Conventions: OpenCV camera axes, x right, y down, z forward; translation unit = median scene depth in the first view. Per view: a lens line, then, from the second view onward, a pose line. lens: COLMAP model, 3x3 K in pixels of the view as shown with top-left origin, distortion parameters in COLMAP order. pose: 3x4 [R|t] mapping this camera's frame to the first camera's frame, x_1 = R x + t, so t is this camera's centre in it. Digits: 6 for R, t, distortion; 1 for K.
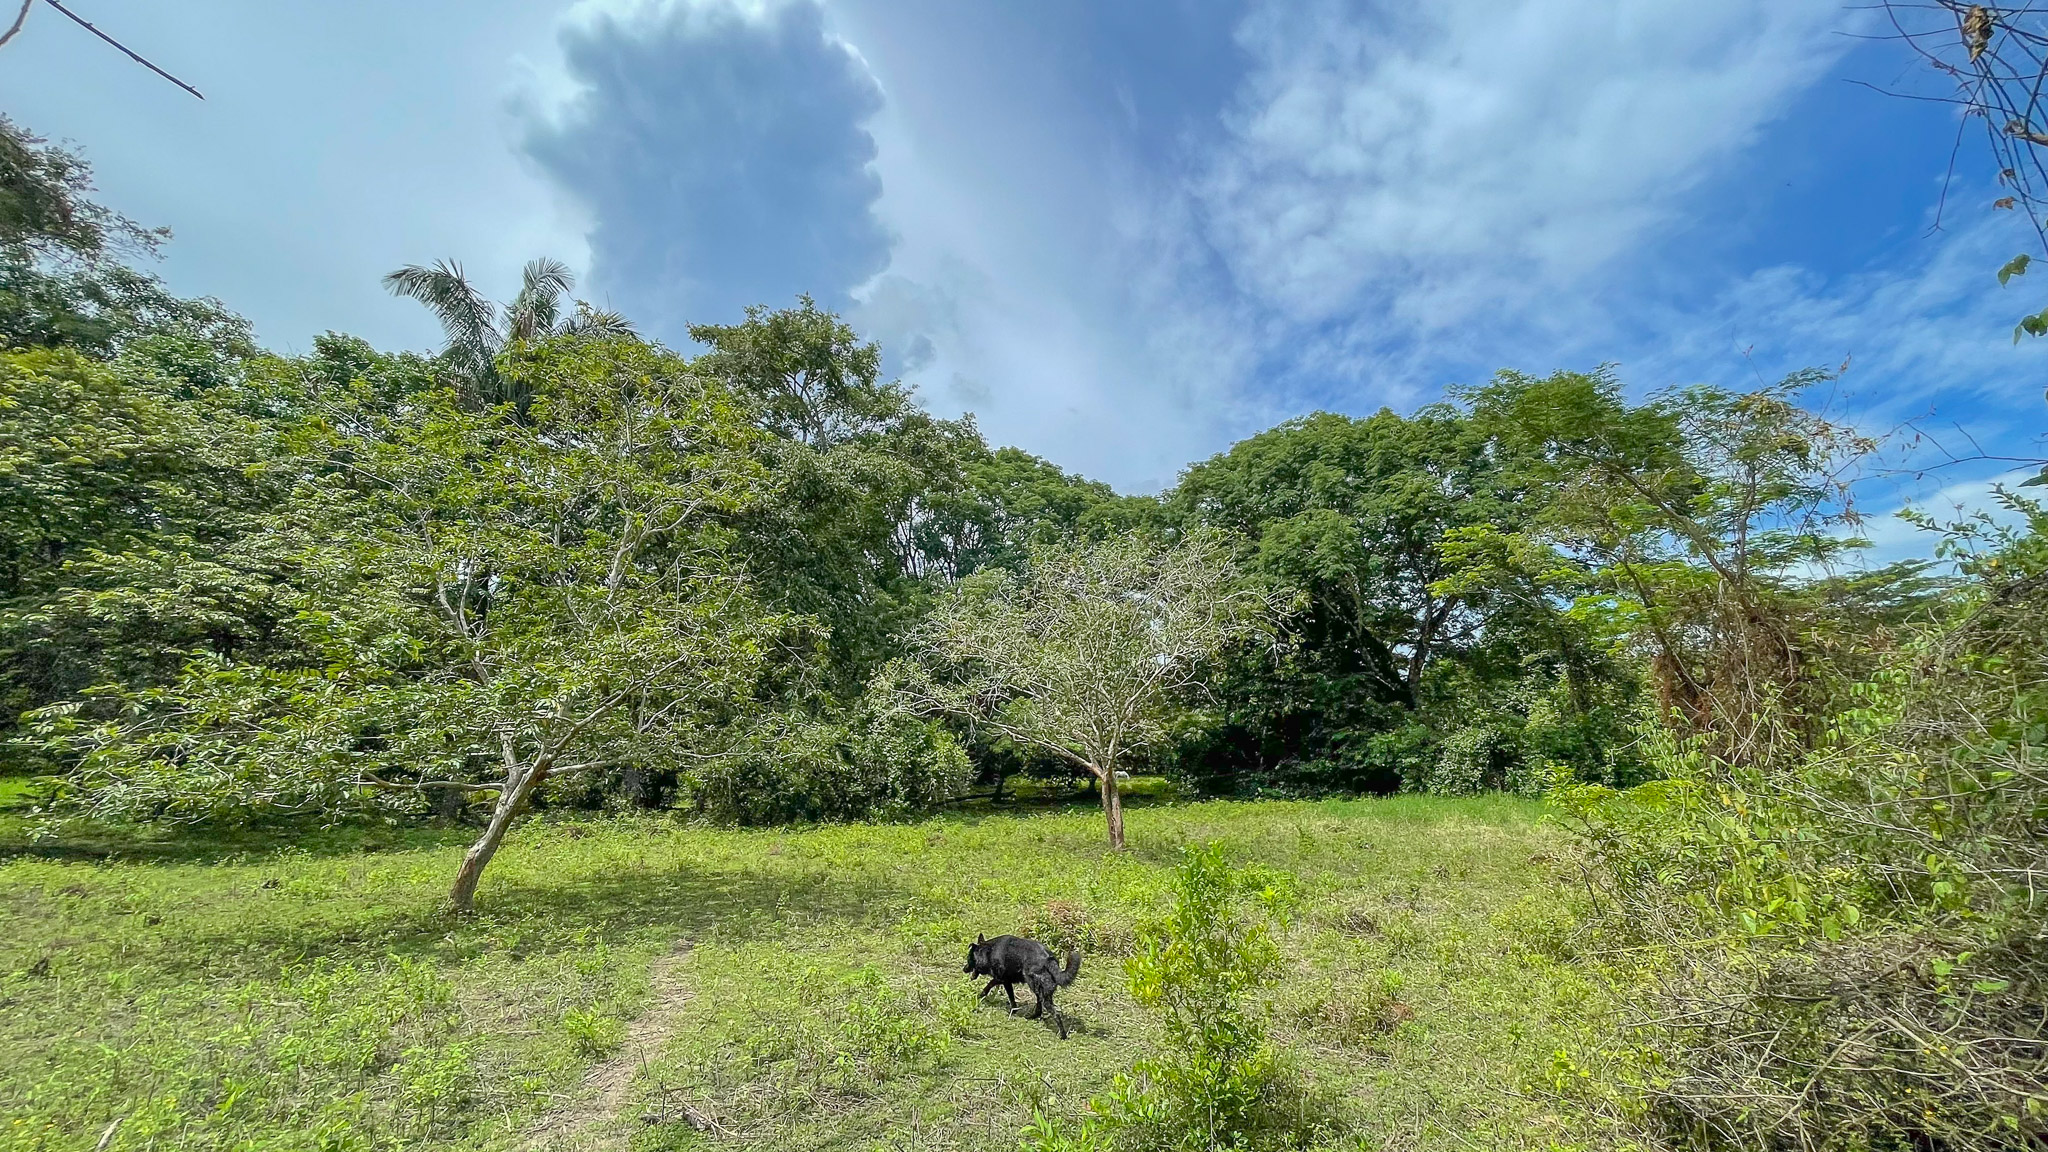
lens RADIAL K [[844.2, 0, 1024.0], [0, 844.2, 576.0], [0, 0, 1]] dist [0.027590, -0.017584]
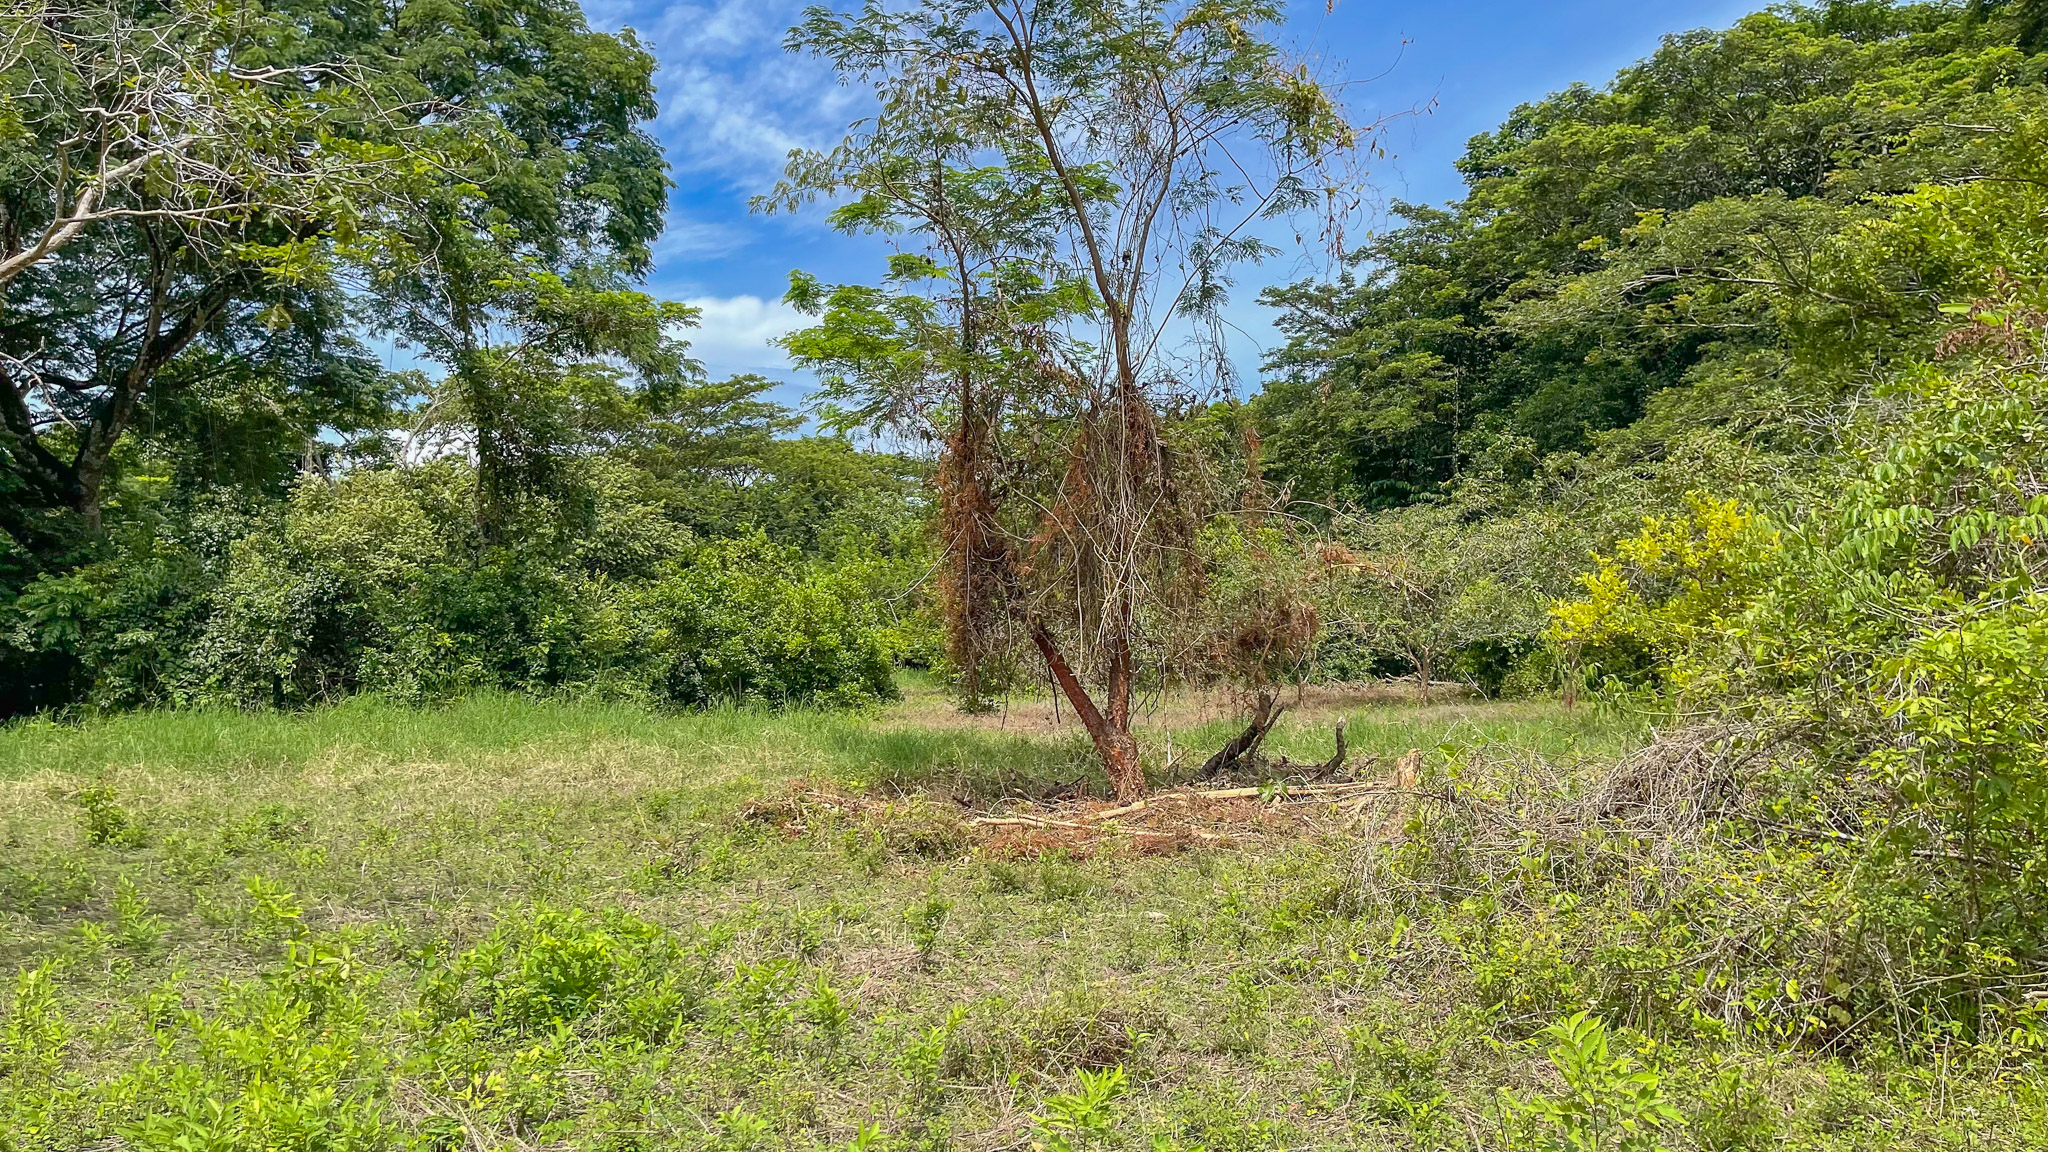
lens RADIAL K [[1563.7, 0, 1024.0], [0, 1563.7, 576.0], [0, 0, 1]] dist [0.034756, -0.006992]
pose [[0.476493, 0.038581, 0.878331, -0.067058], [-0.185215, 0.981021, 0.057387, 0.067246], [-0.859447, -0.190025, 0.474595, 0.270134]]
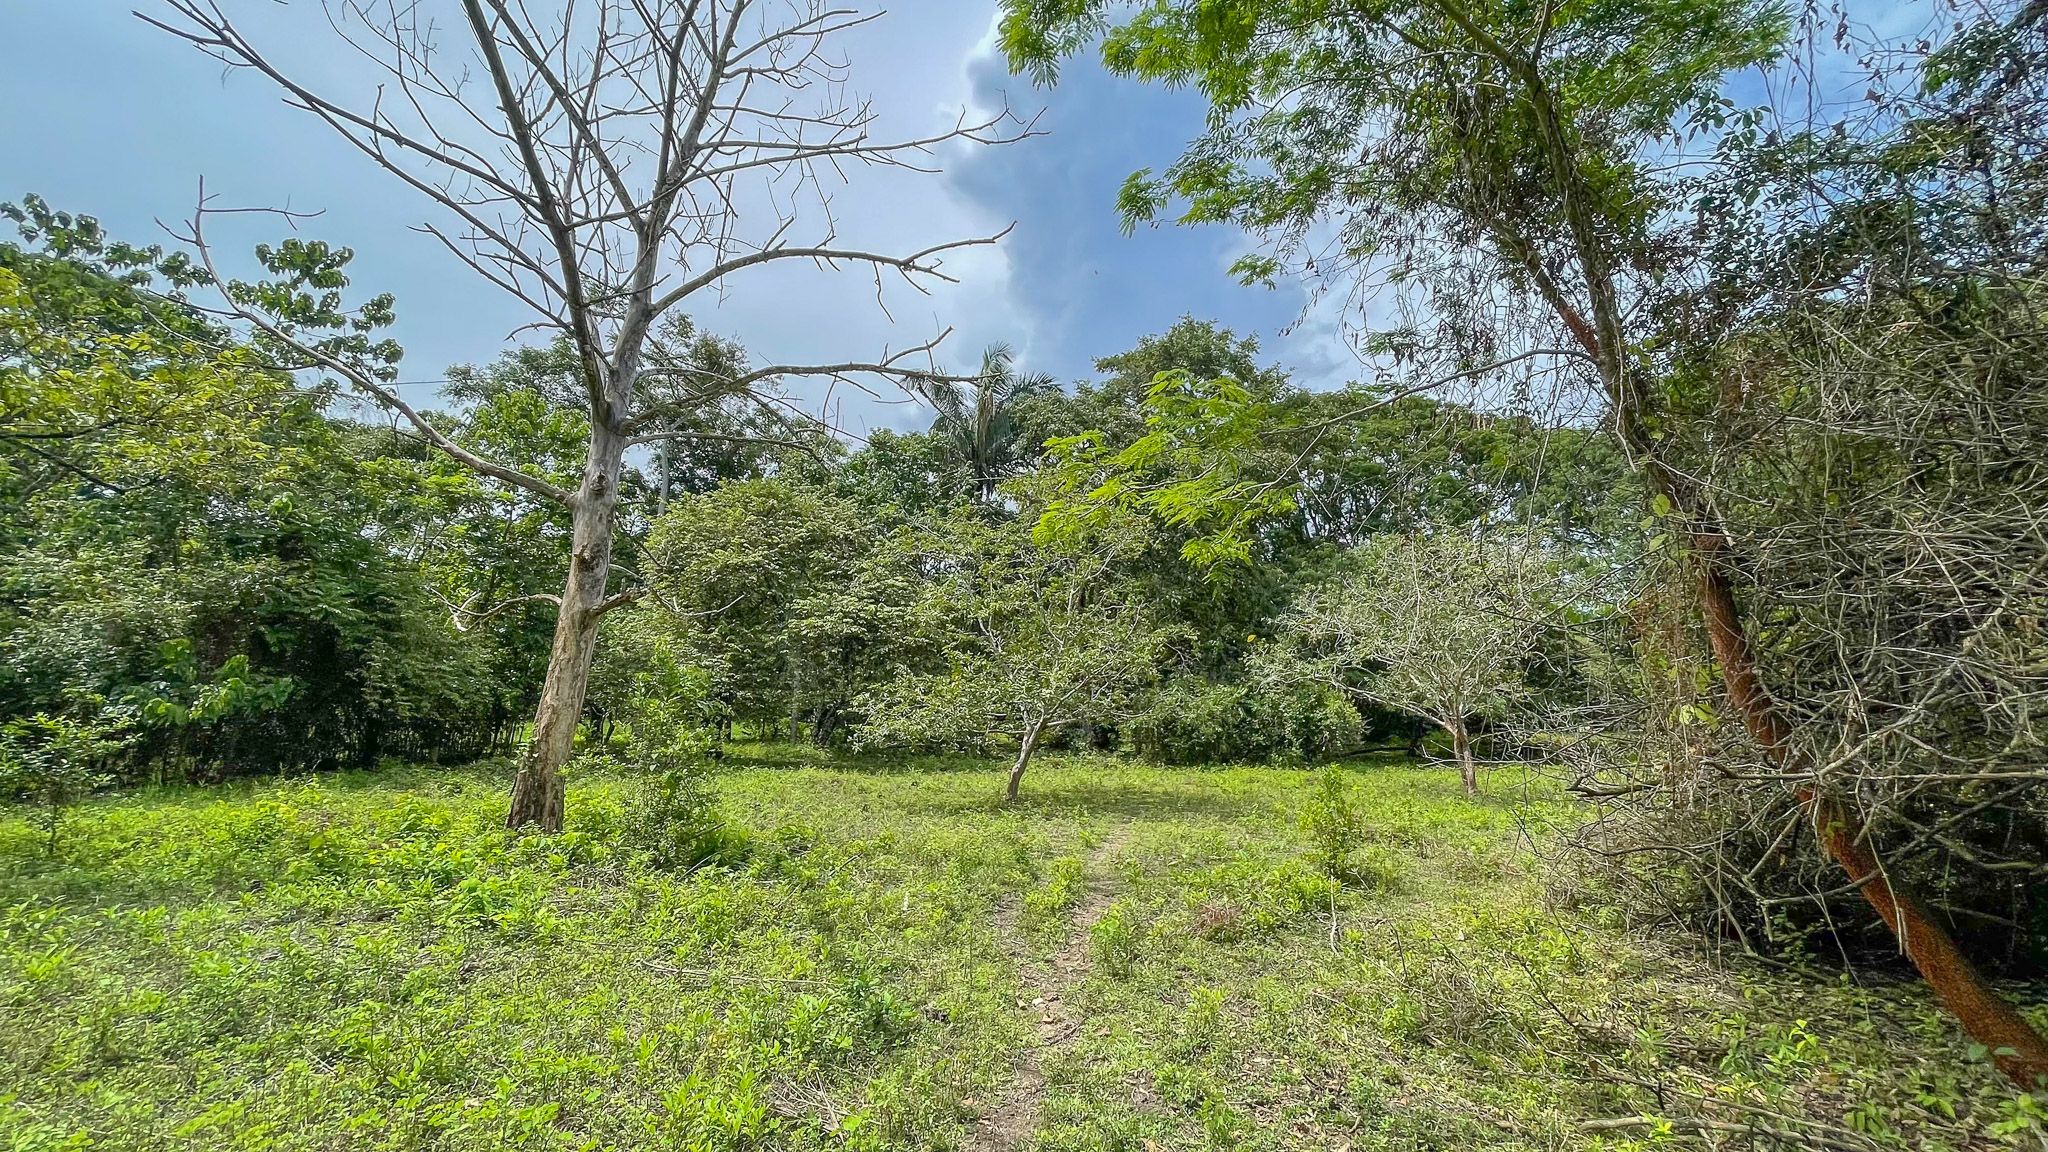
lens RADIAL K [[844.2, 0, 1024.0], [0, 844.2, 576.0], [0, 0, 1]] dist [0.027590, -0.017584]
pose [[0.881283, -0.070229, -0.467342, 0.084967], [0.096978, 0.994726, 0.033393, -0.050071], [0.462533, -0.074751, 0.883445, -0.194300]]
